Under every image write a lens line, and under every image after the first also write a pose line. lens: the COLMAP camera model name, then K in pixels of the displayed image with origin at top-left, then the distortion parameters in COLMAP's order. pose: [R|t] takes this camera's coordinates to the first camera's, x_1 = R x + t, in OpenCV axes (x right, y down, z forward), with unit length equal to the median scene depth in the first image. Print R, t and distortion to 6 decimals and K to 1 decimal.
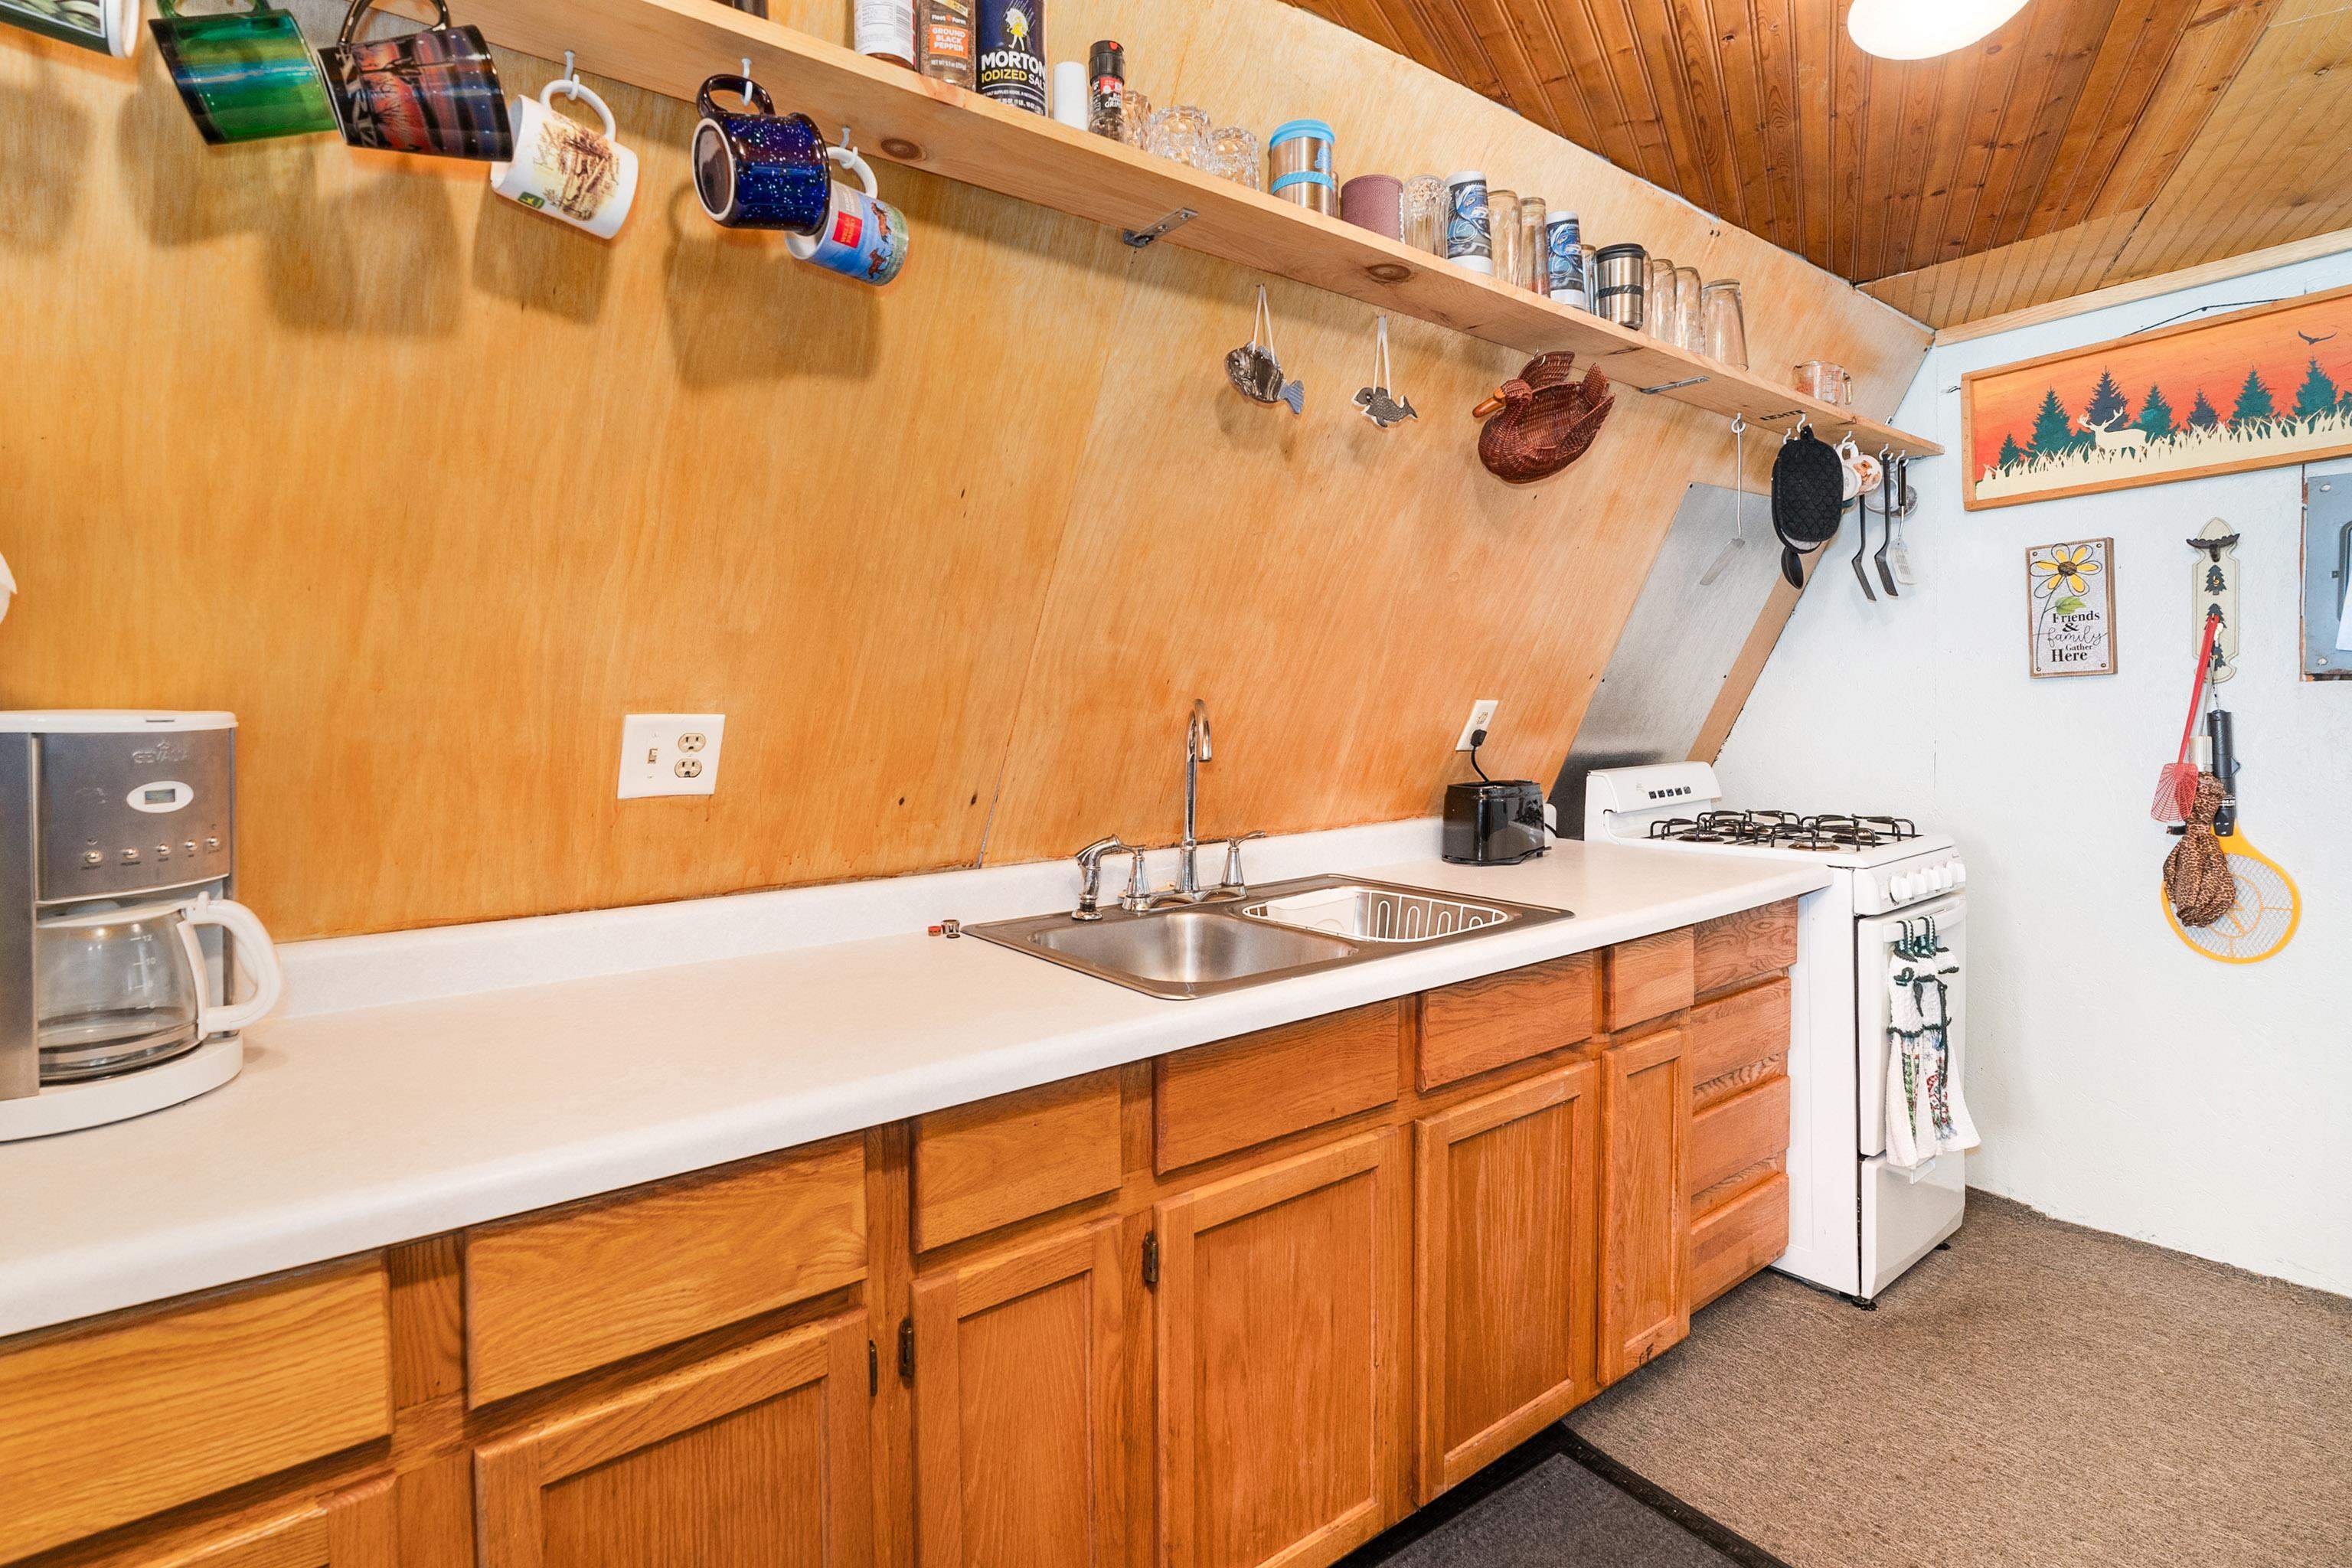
lens RADIAL K [[1119.5, 0, 1141.8], [0, 1119.5, 735.9], [0, 0, 1]] dist [-0.012644, 0.005051]
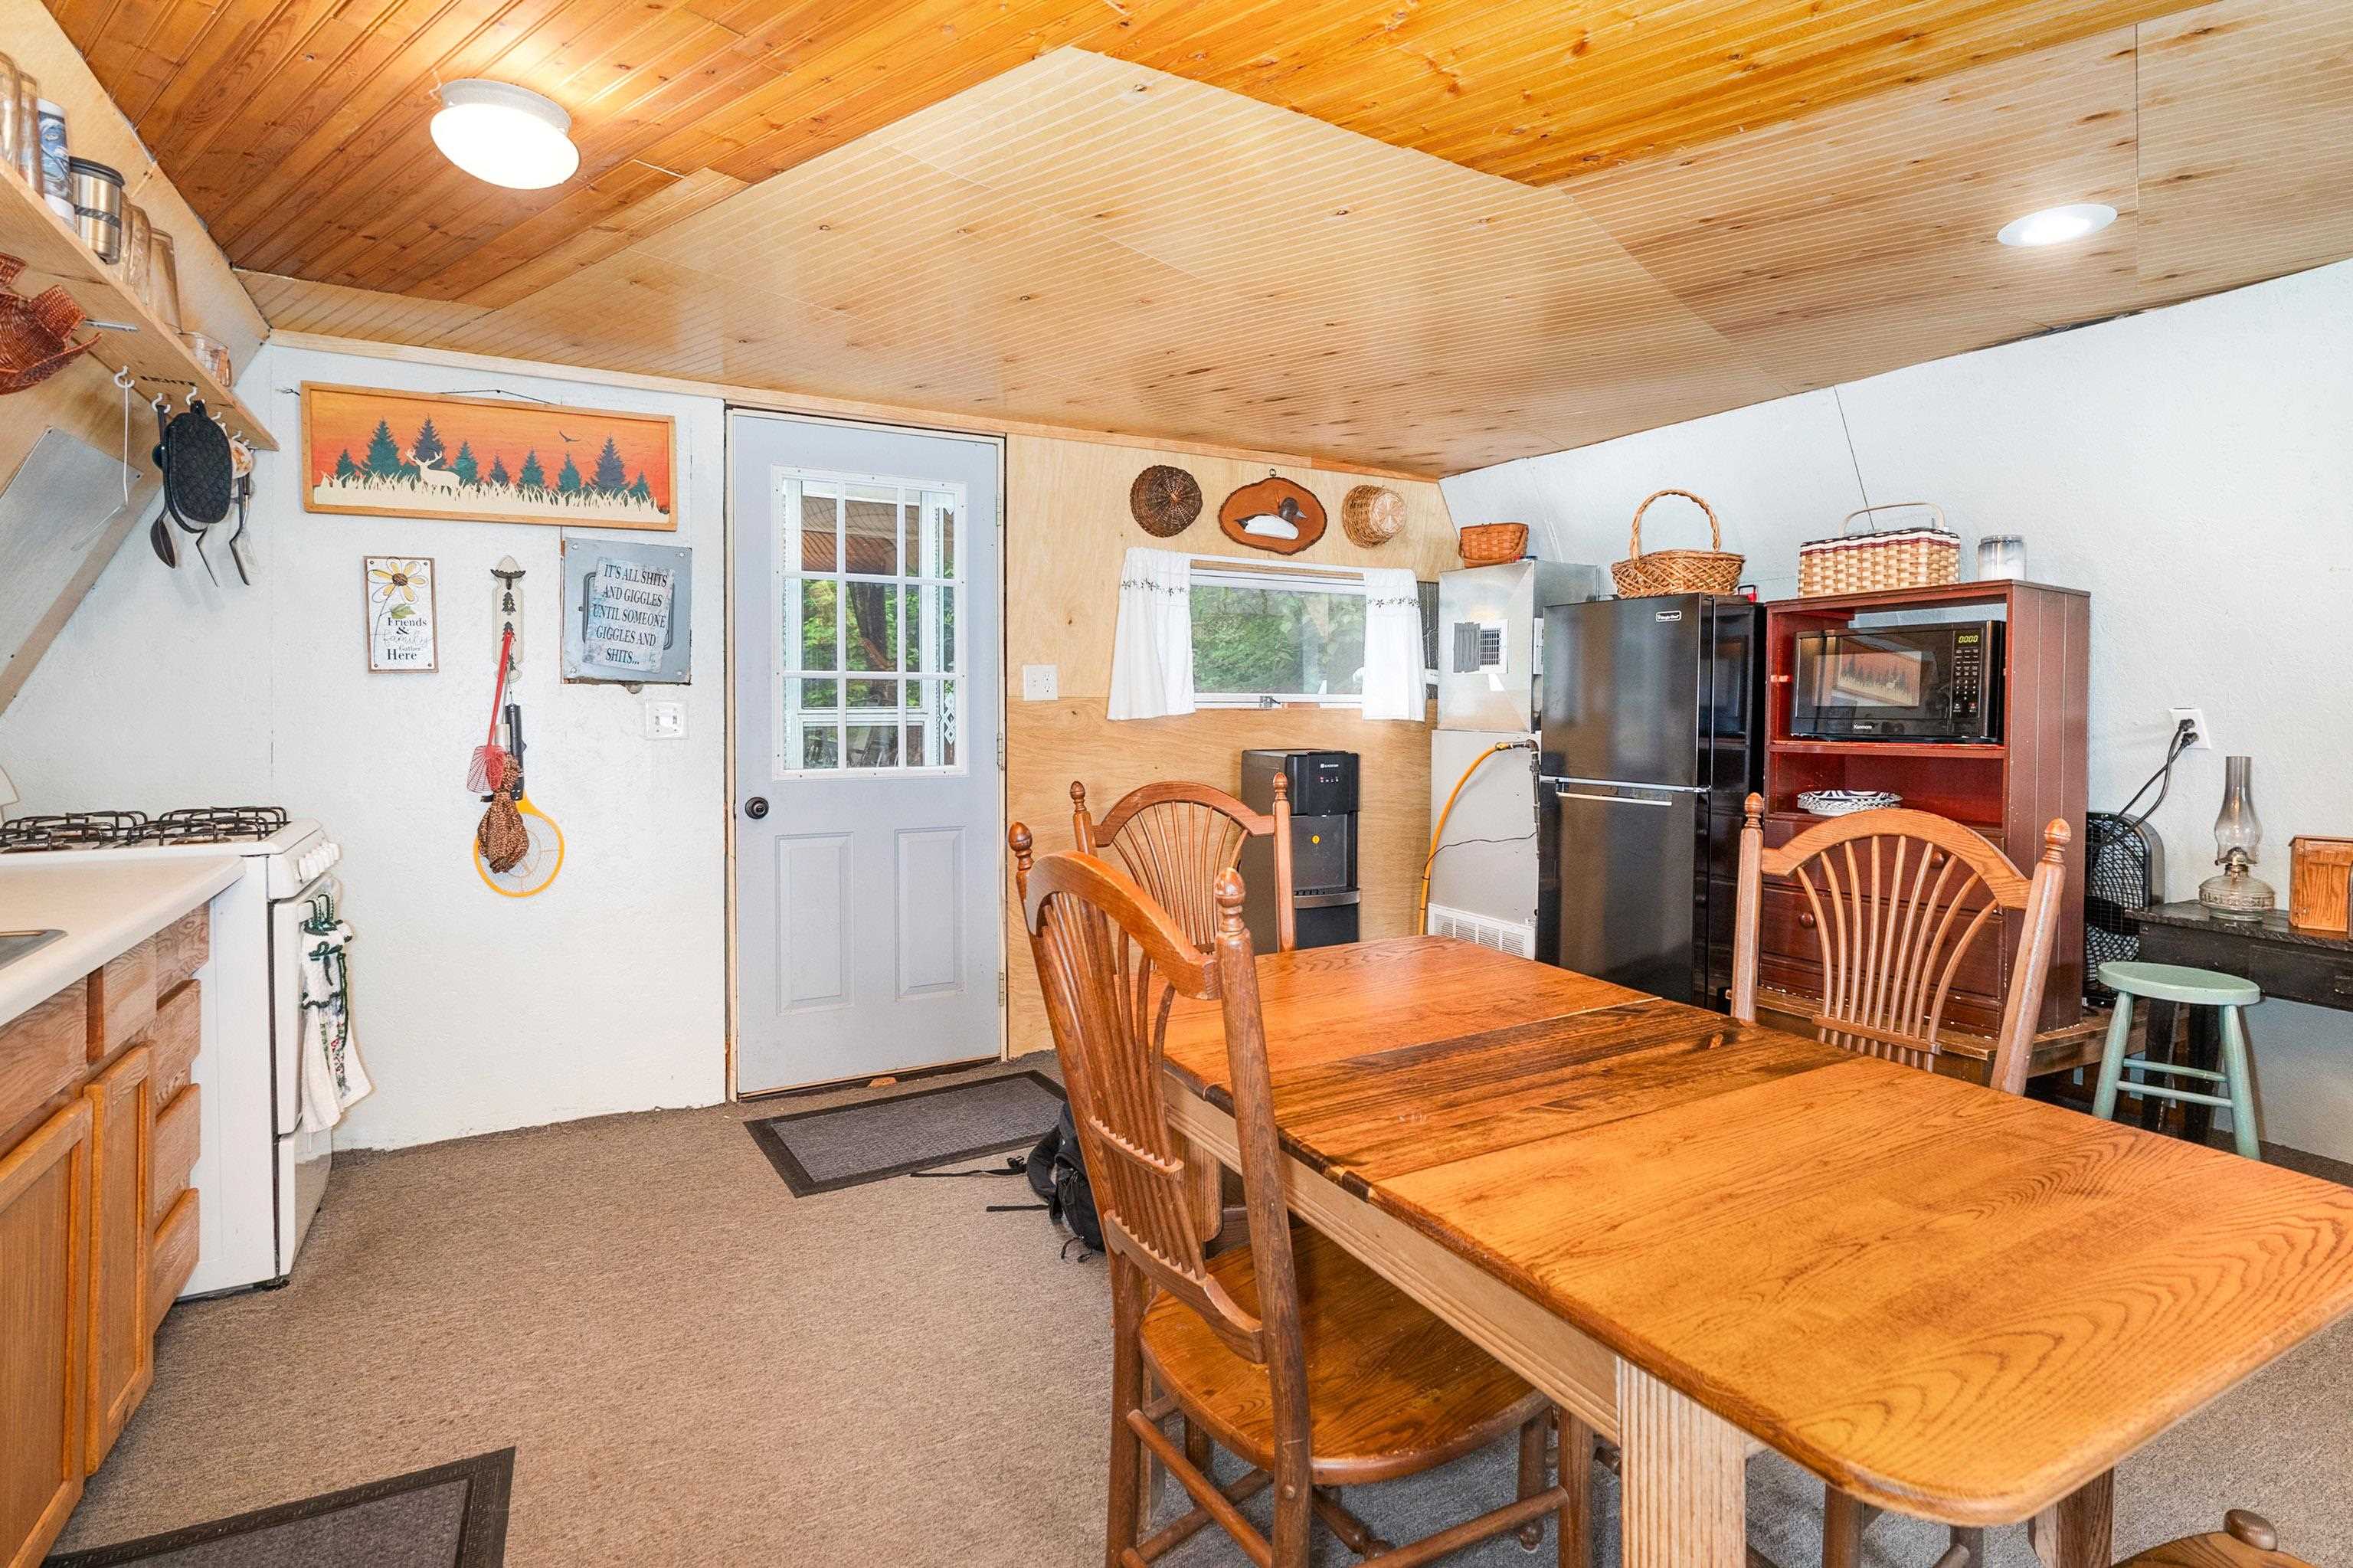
lens RADIAL K [[1185.9, 0, 1236.7], [0, 1185.9, 724.9], [0, 0, 1]] dist [-0.014829, 0.007280]
pose [[0.106645, -0.002888, 0.994293, -0.328832], [0.011131, 0.999937, 0.001711, 0.008774], [-0.994235, 0.010885, 0.106670, 0.010556]]
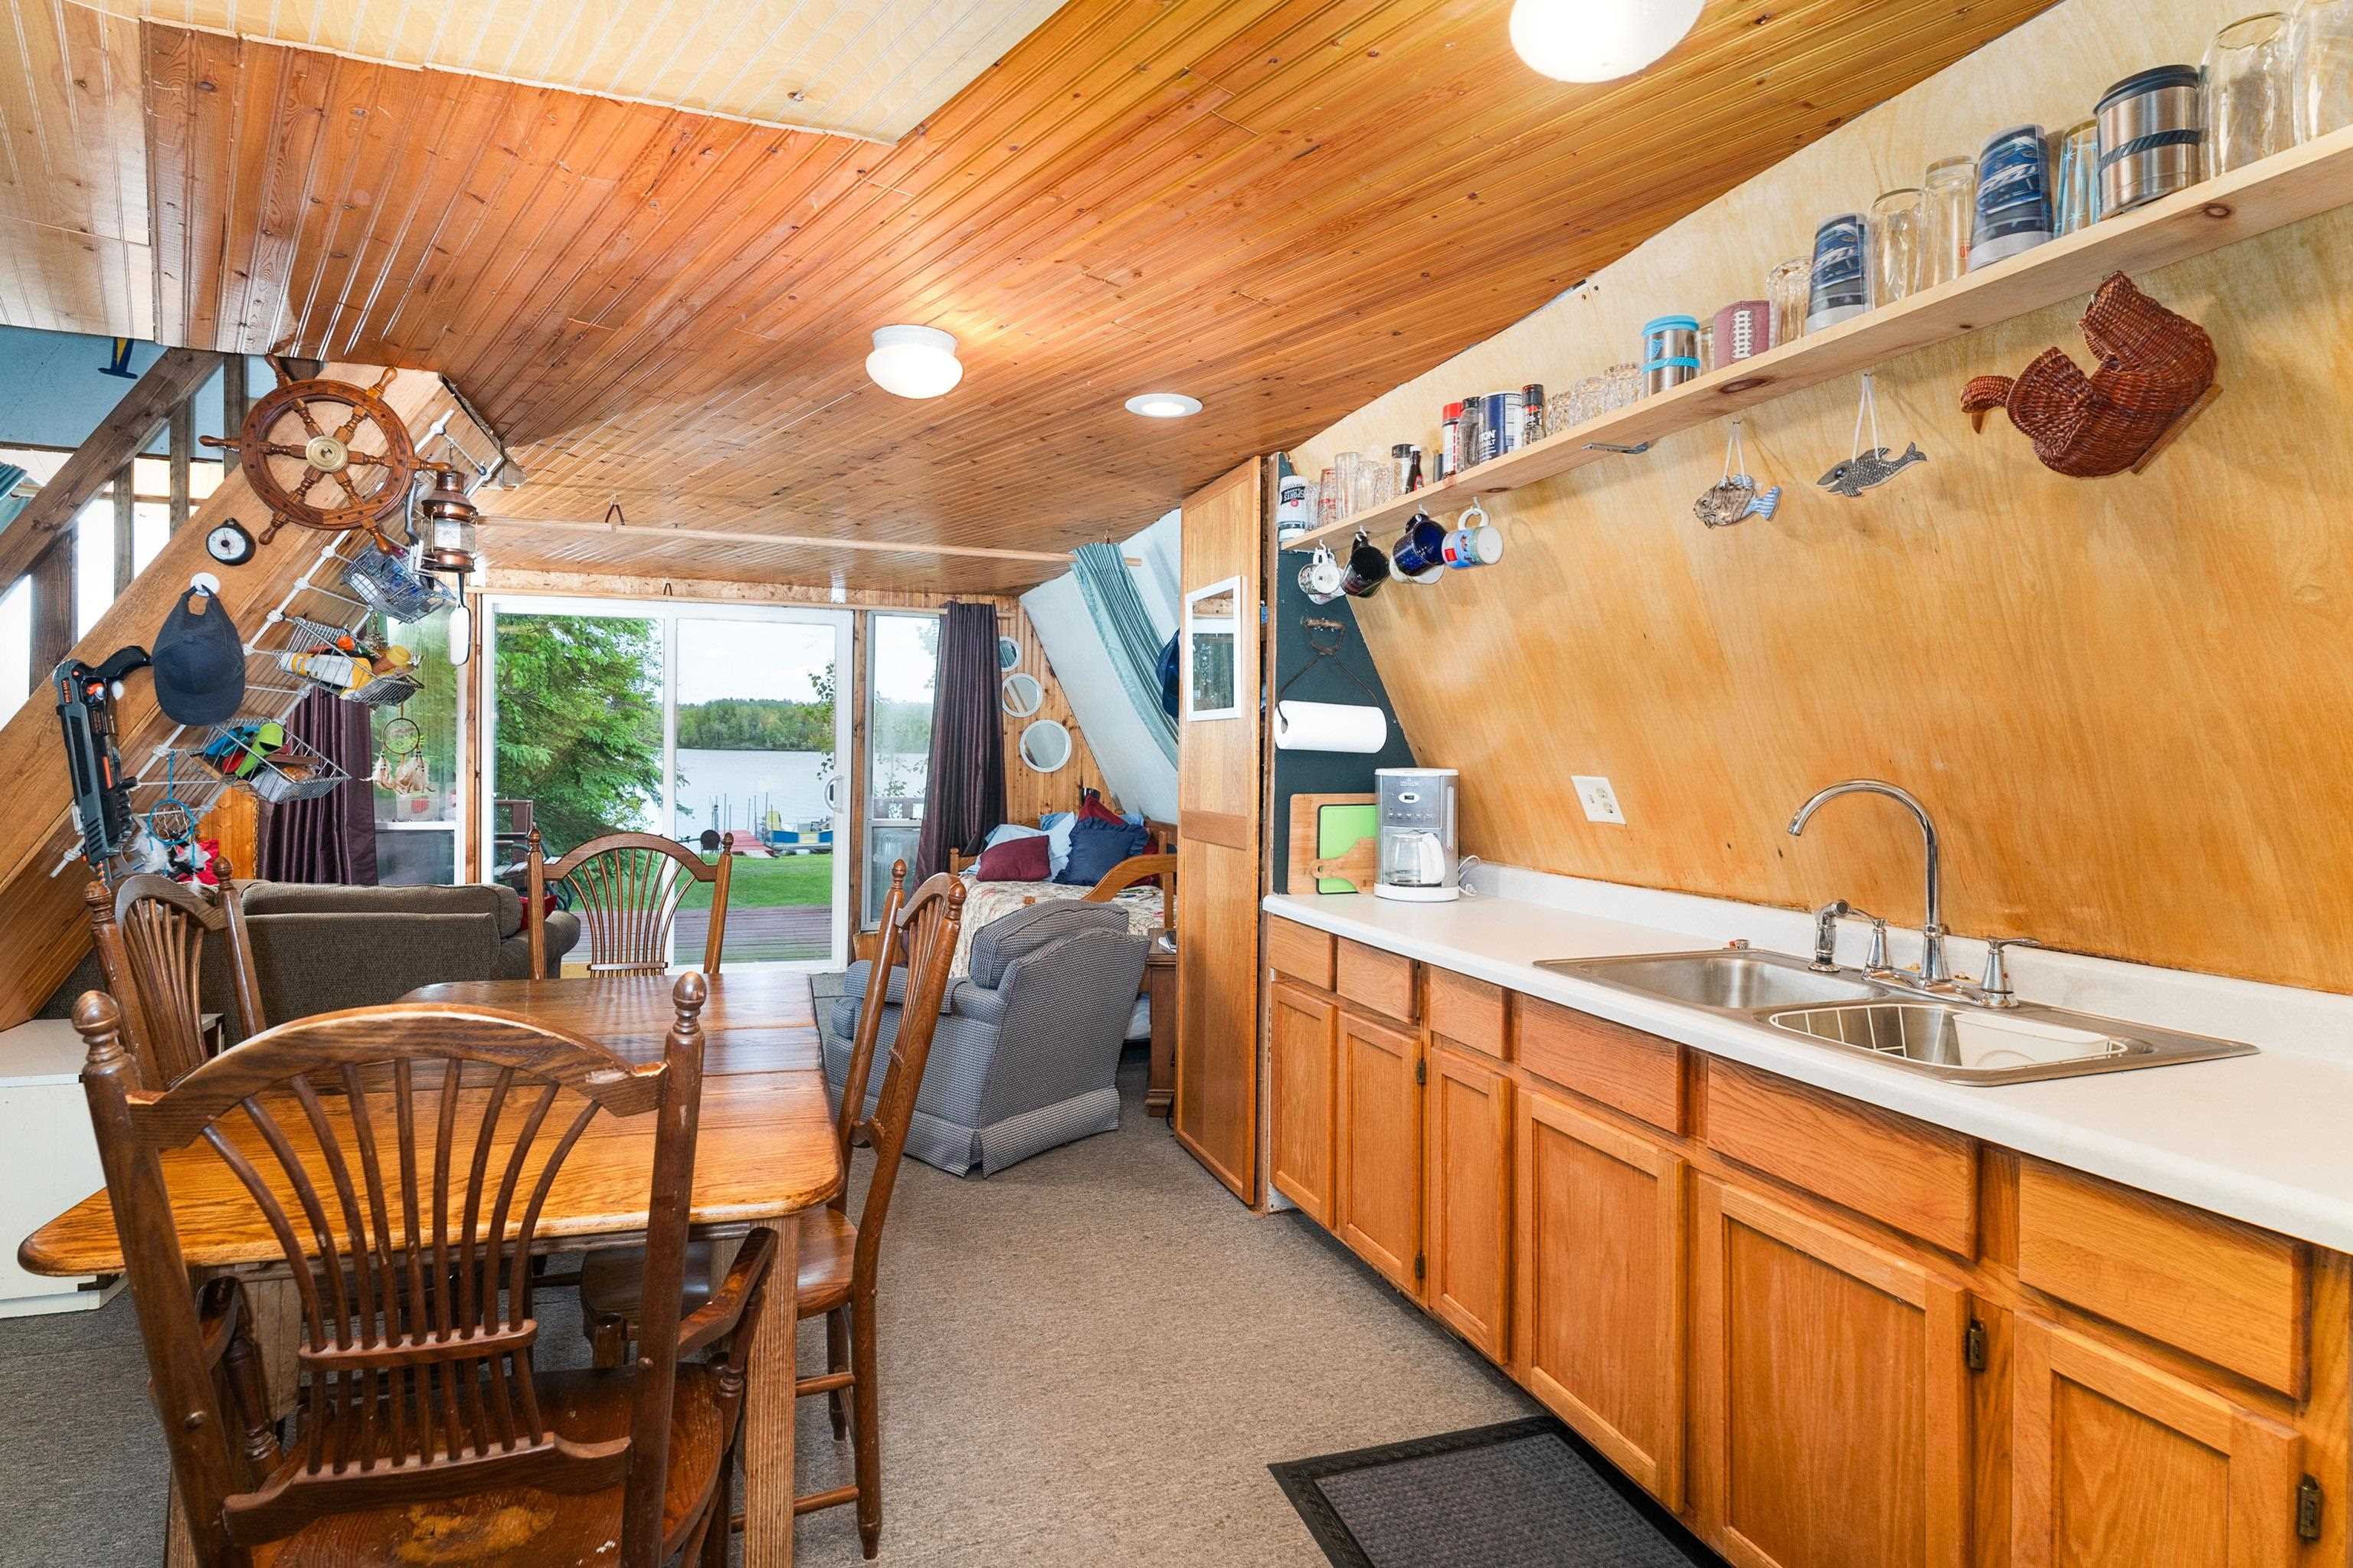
lens RADIAL K [[1167.9, 0, 1128.1], [0, 1167.9, 773.1], [0, 0, 1]] dist [-0.009073, 0.003622]
pose [[-0.330408, 0.026584, -0.943464, 1.046302], [-0.025798, 0.998975, 0.037183, -0.049453], [0.943485, 0.036625, -0.329384, 0.583360]]
